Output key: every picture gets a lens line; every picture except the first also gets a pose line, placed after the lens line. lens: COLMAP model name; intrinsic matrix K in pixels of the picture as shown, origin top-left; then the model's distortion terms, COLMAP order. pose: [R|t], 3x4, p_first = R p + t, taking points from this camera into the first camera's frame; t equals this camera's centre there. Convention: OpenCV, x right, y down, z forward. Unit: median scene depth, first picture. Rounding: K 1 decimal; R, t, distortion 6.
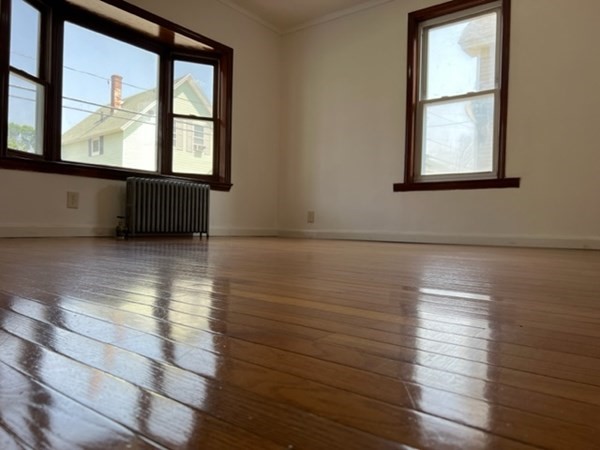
lens RADIAL K [[453.4, 0, 297.7], [0, 453.4, 225.5], [0, 0, 1]] dist [0.055363, -0.073992]
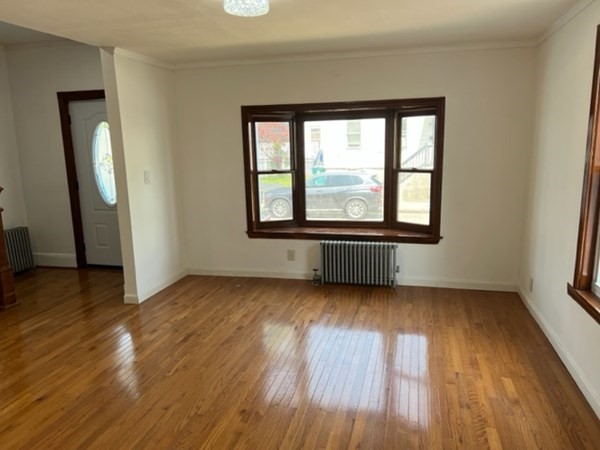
lens RADIAL K [[453.4, 0, 297.7], [0, 453.4, 225.5], [0, 0, 1]] dist [0.055363, -0.073992]
pose [[0.397992, 0.130760, -0.908022, 0.634087], [0.032559, 0.987153, 0.156426, -0.283753], [0.916811, -0.091821, 0.388622, 0.331686]]
